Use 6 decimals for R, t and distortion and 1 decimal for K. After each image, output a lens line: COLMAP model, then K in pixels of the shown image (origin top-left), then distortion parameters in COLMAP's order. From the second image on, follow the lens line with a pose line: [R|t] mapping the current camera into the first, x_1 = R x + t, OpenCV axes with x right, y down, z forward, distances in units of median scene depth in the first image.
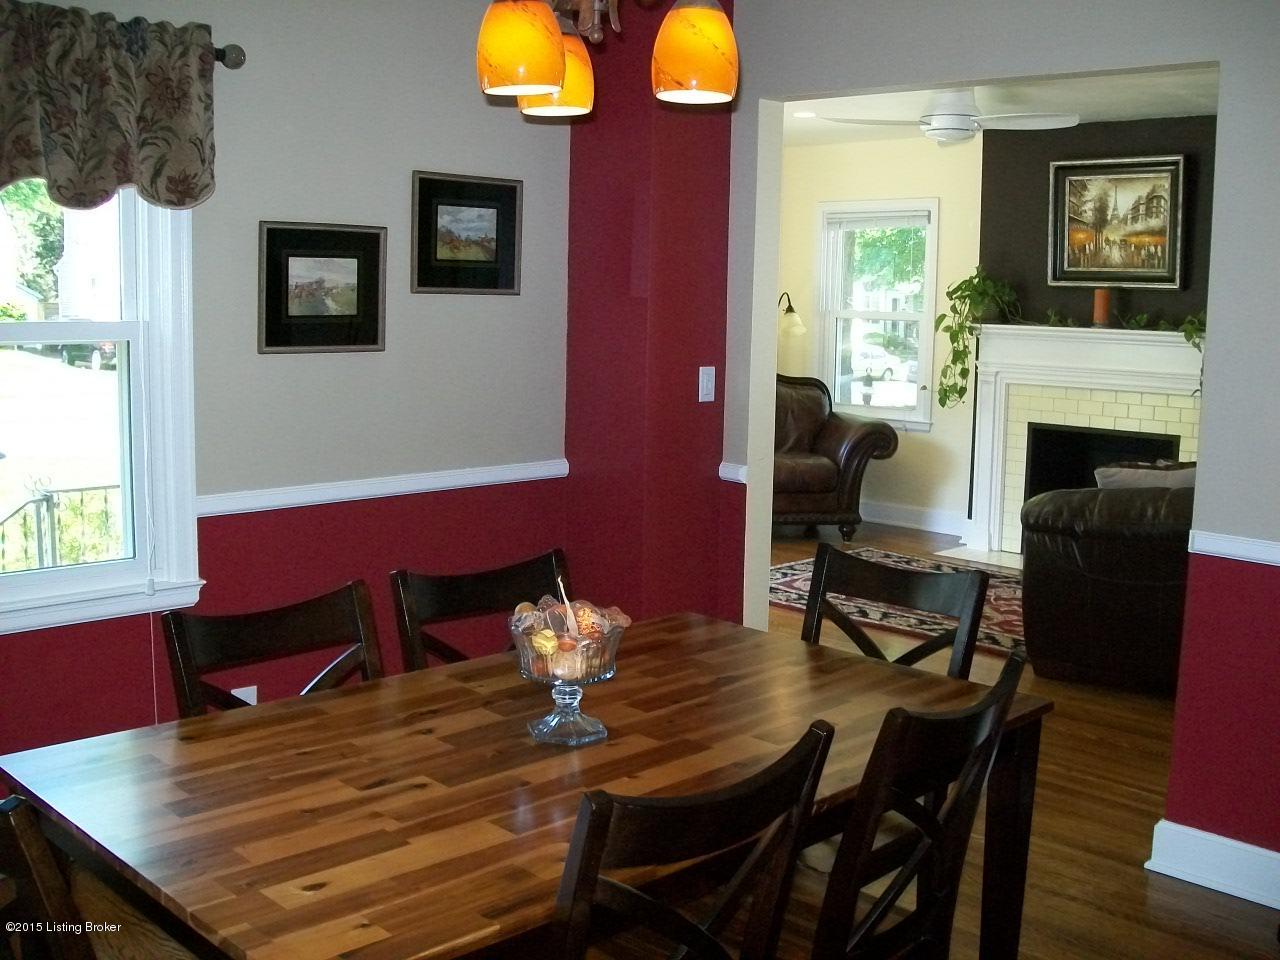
lens RADIAL K [[1311.7, 0, 640.0], [0, 1311.7, 480.0], [0, 0, 1]] dist [-0.160632, 0.047833]
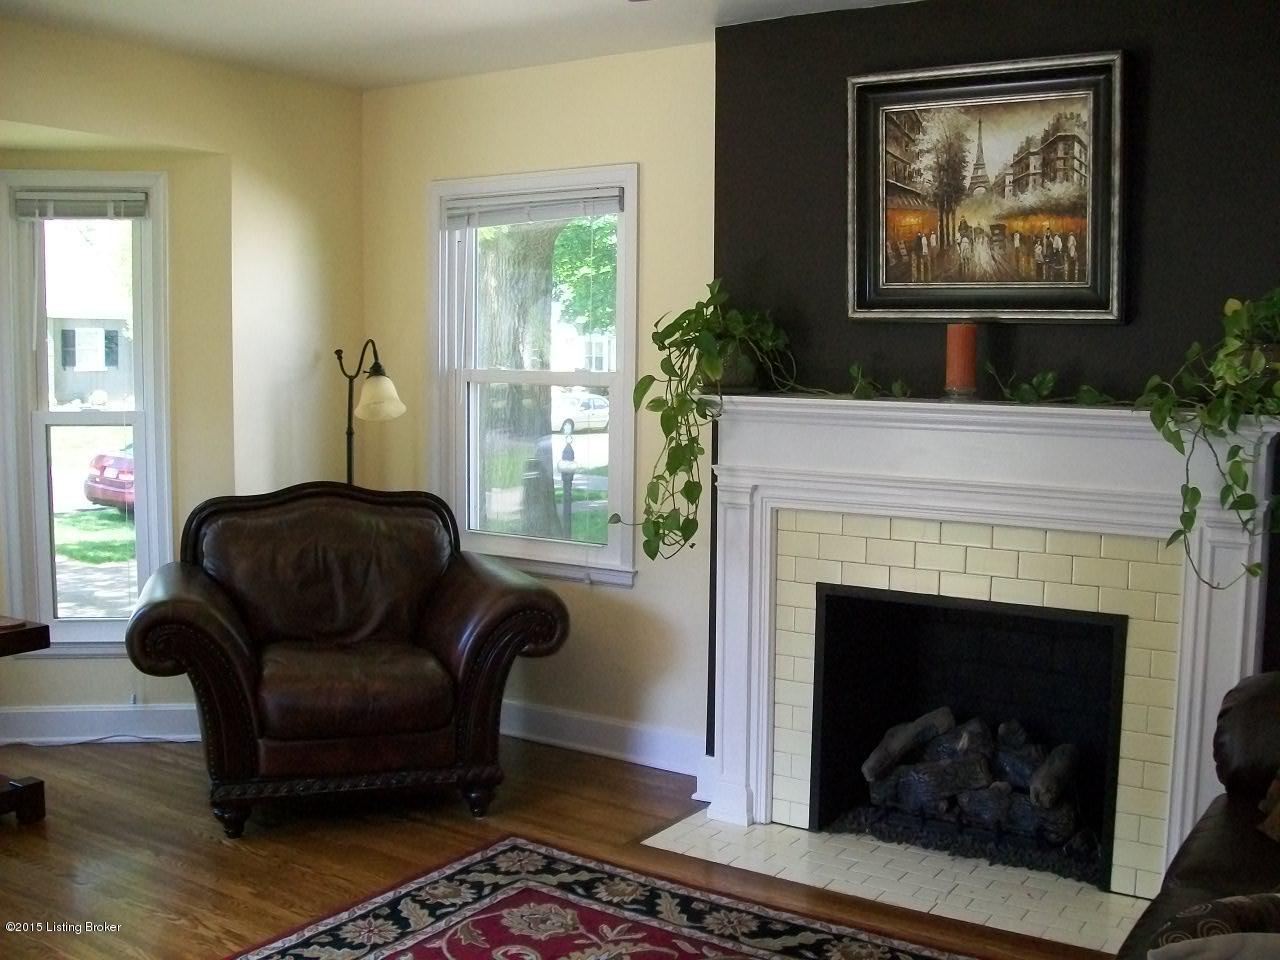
lens RADIAL K [[1311.7, 0, 640.0], [0, 1311.7, 480.0], [0, 0, 1]] dist [-0.160632, 0.047833]
pose [[0.978777, -0.026030, 0.203269, 0.127728], [0.033473, 0.998886, -0.033268, -0.071891], [-0.202177, 0.039366, 0.978558, 0.508581]]
